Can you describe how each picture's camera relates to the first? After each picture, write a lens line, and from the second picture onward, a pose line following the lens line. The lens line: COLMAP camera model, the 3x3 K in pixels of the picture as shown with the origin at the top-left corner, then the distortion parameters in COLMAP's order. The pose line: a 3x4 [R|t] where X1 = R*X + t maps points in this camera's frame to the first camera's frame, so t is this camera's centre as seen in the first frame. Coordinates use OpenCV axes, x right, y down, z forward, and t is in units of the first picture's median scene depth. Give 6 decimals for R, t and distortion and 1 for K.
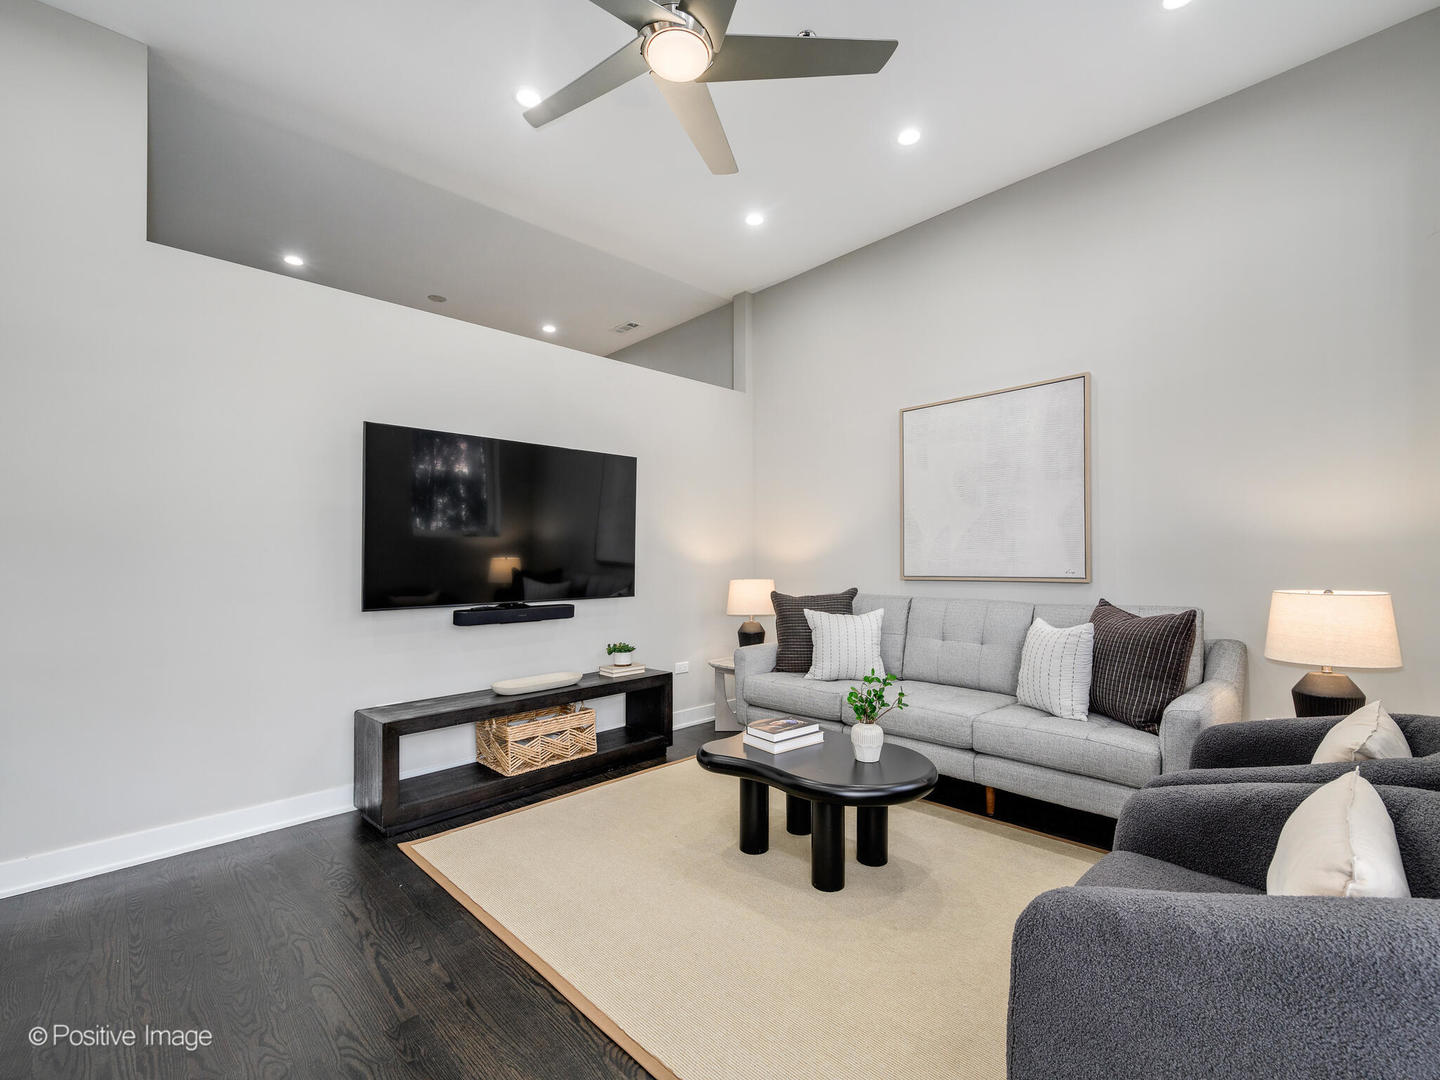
lens RADIAL K [[637.5, 0, 723.8], [0, 637.5, 538.9], [0, 0, 1]] dist [-0.006459, 0.003370]
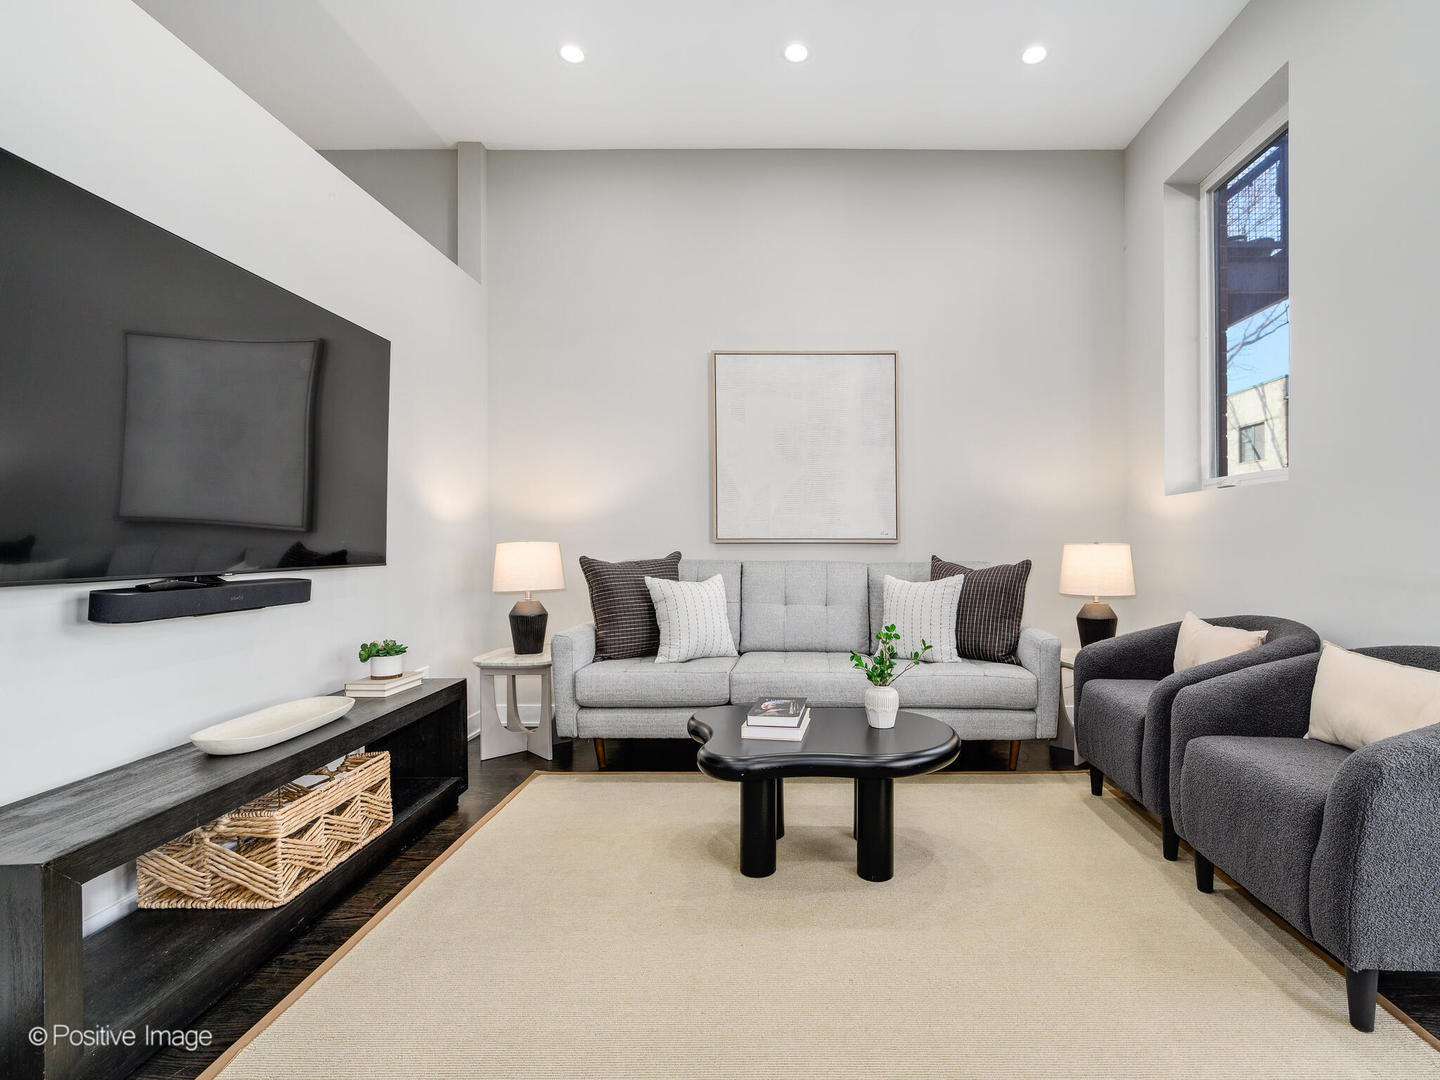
lens RADIAL K [[700.0, 0, 814.1], [0, 700.0, 531.3], [0, 0, 1]] dist [-0.003039, -0.000480]
pose [[0.694838, 0.019707, 0.718896, -0.364327], [-0.031231, 0.999508, 0.002786, 0.045465], [-0.718488, -0.024388, 0.695112, 0.248997]]
